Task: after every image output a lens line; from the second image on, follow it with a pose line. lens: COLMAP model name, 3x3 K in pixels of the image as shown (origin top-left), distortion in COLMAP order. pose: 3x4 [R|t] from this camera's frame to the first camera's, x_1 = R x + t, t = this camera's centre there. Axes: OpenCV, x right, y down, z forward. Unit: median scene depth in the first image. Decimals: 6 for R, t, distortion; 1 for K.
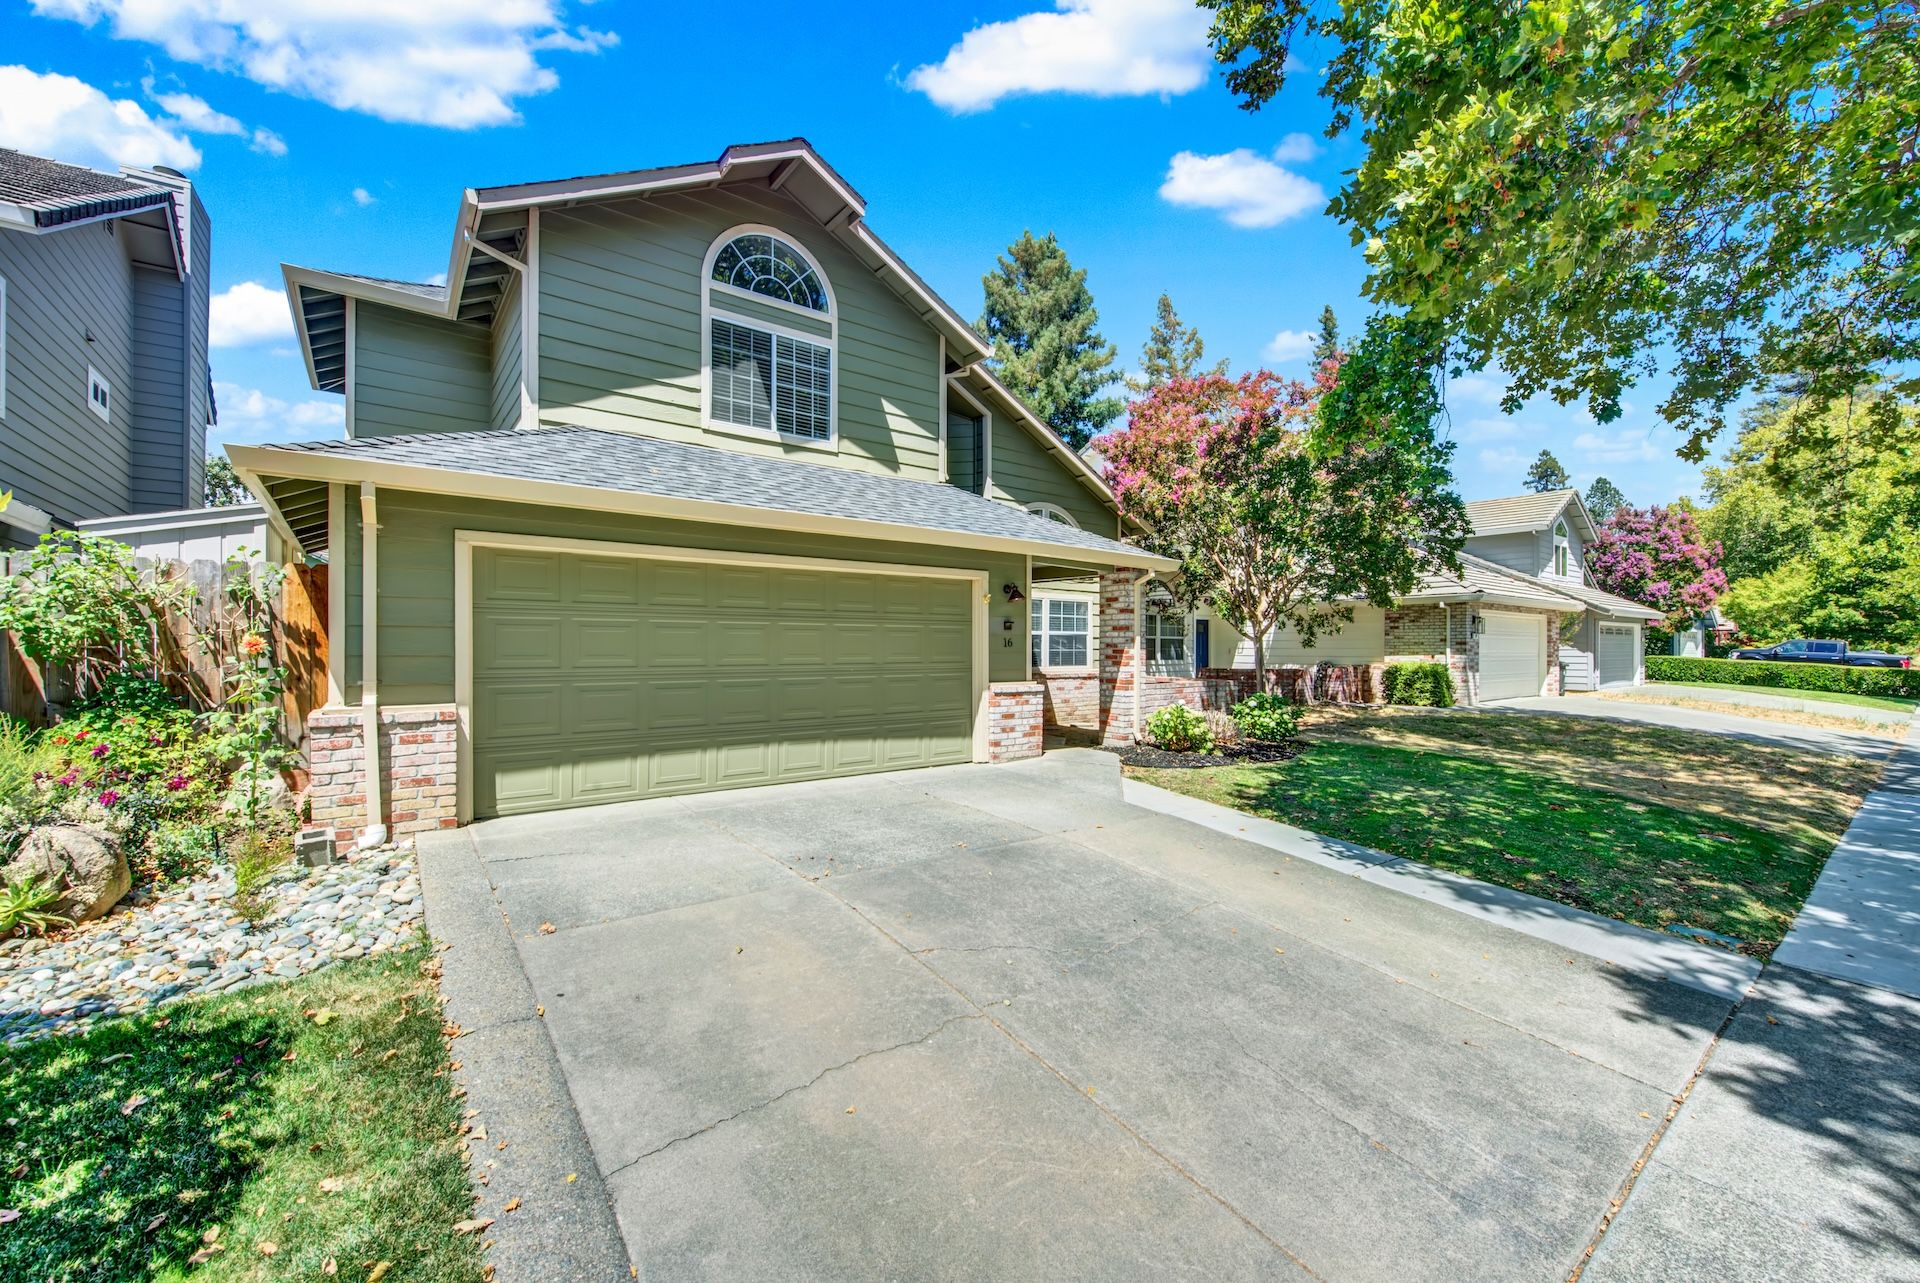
lens RADIAL K [[762.8, 0, 966.3], [0, 762.8, 643.1], [0, 0, 1]] dist [0.002157, -0.000975]
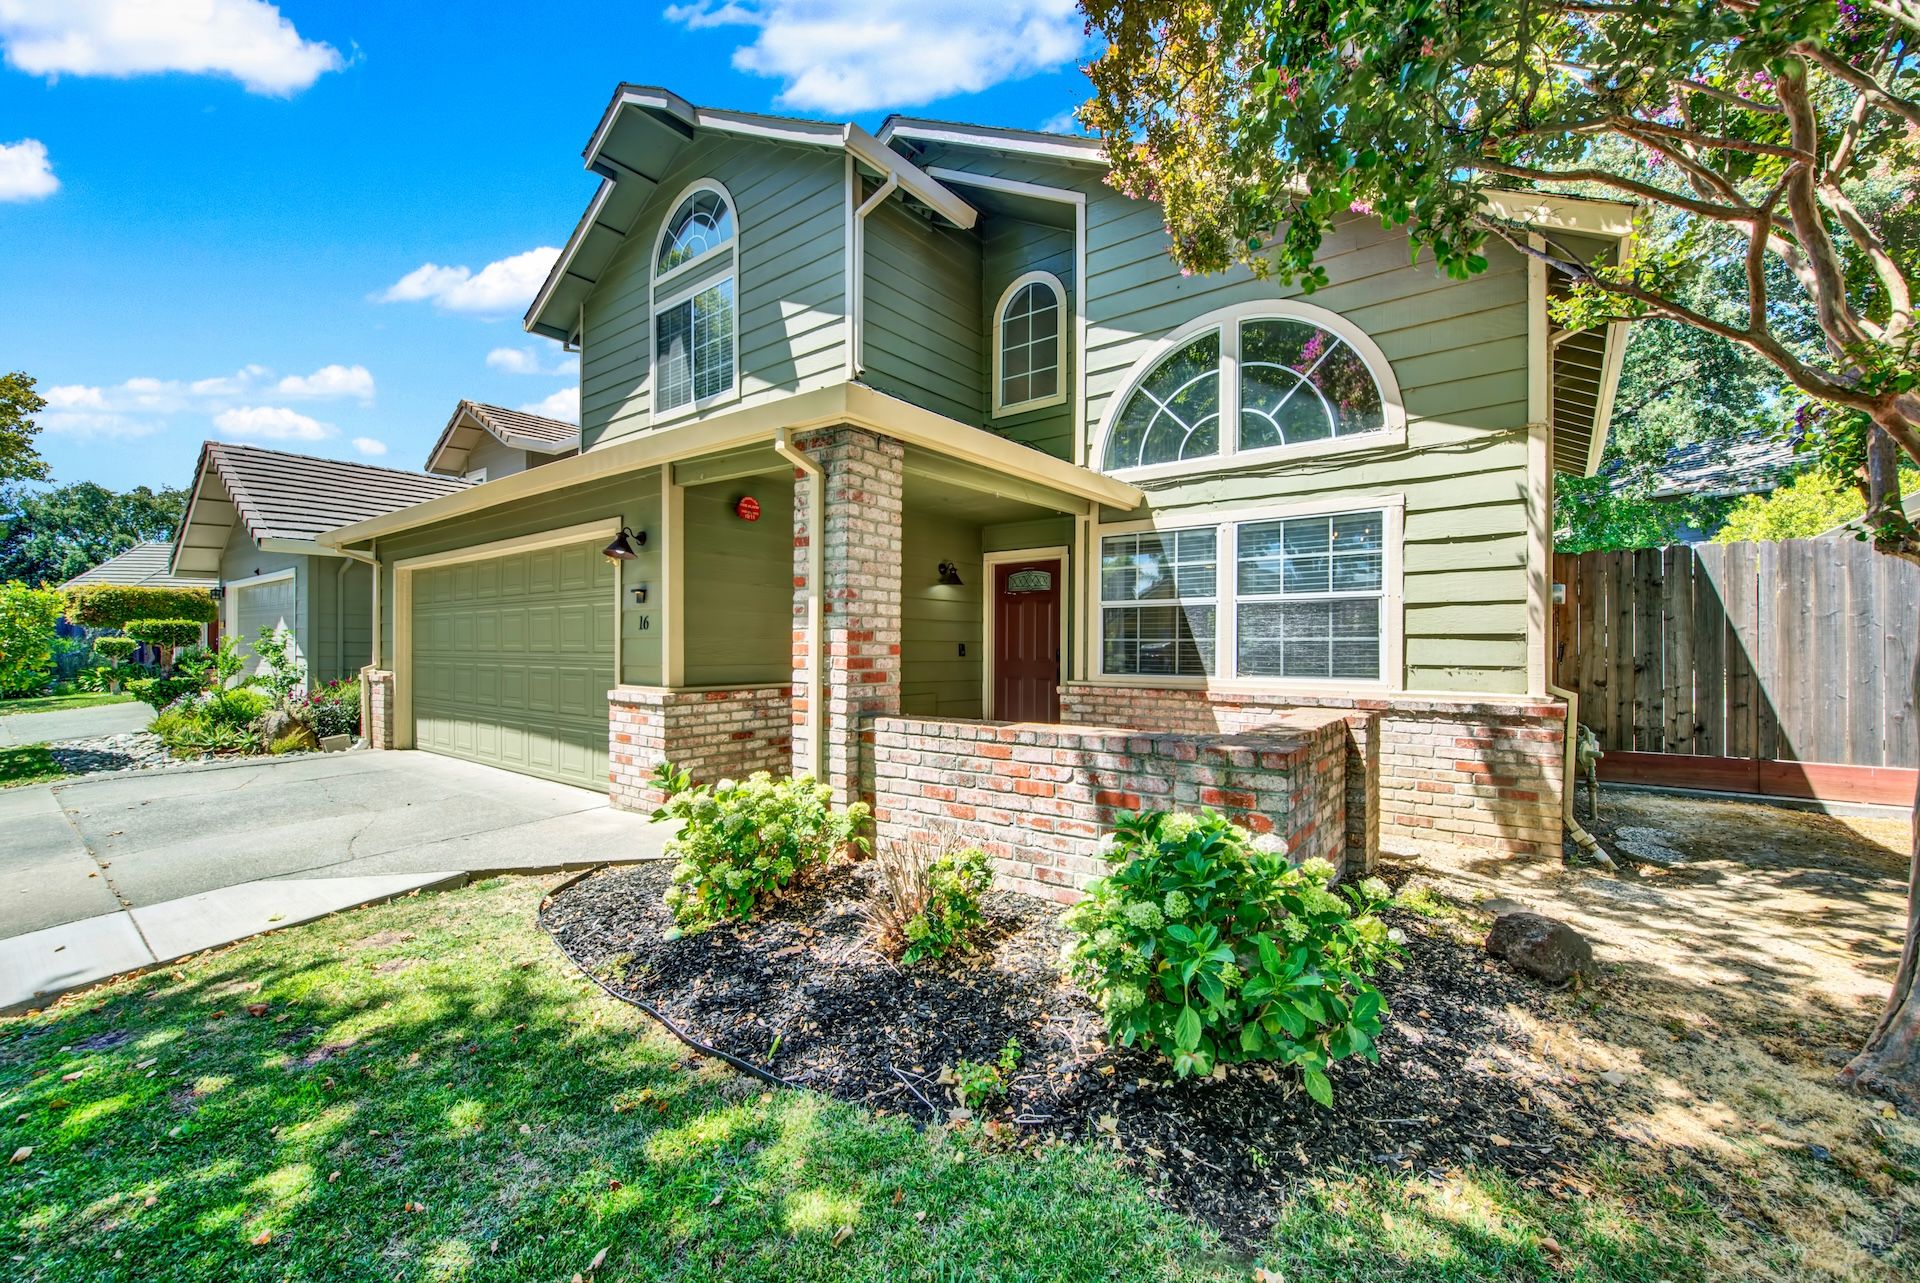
lens RADIAL K [[762.8, 0, 968.8], [0, 762.8, 644.9], [0, 0, 1]] dist [0.002157, -0.000975]
pose [[0.252597, -0.002647, -0.967568, 0.769127], [0.001970, 0.999996, -0.002221, 0.020440], [0.967570, -0.001346, 0.252601, 1.152360]]
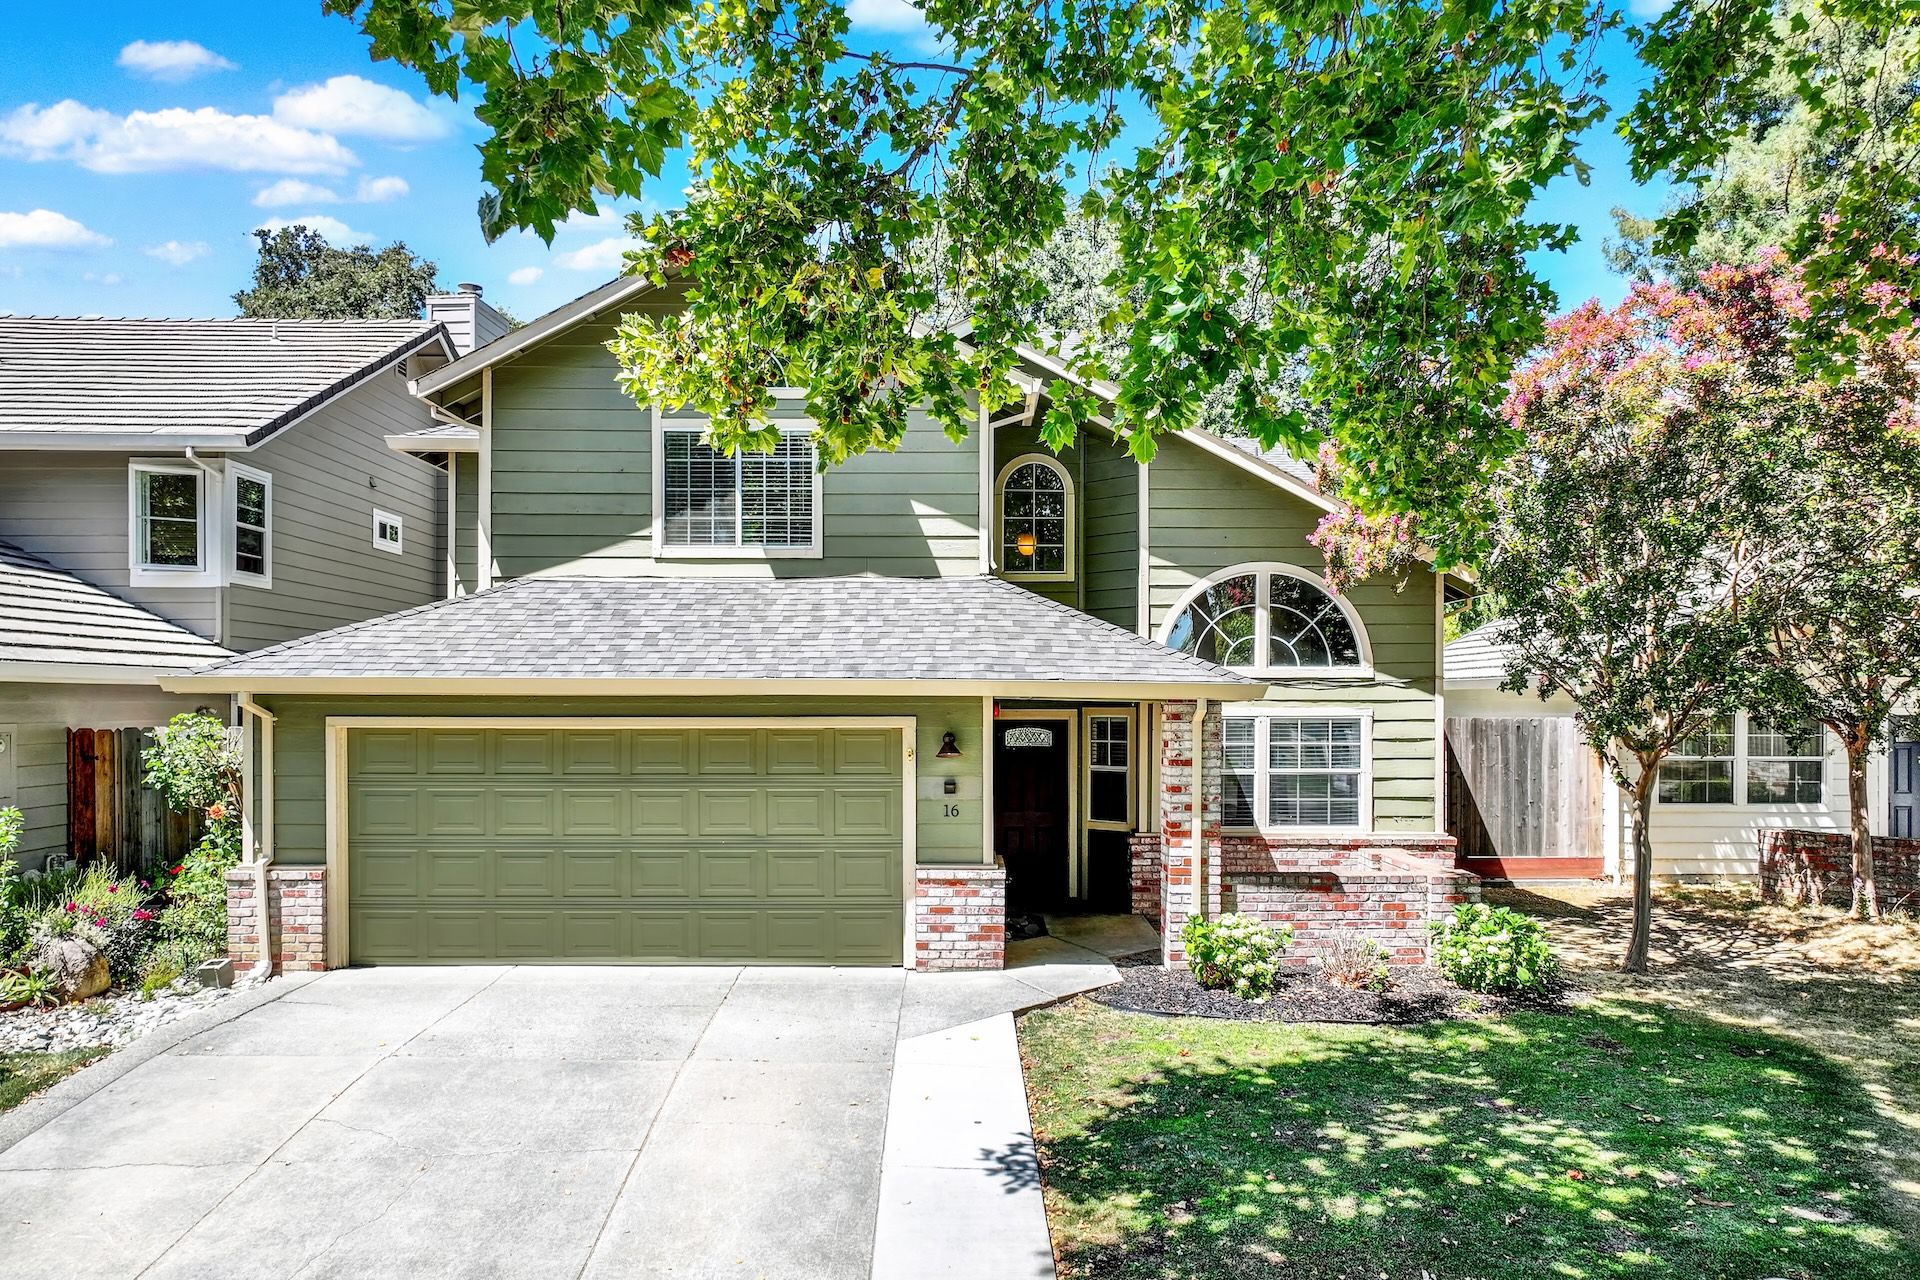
lens RADIAL K [[1350.6, 0, 964.8], [0, 1350.6, 705.8], [0, 0, 1]] dist [-0.002387, 0.008720]
pose [[0.794013, 0.001033, -0.607900, 0.901204], [0.002874, 0.999981, 0.005453, -0.114615], [0.607895, -0.006077, 0.793995, -0.032944]]
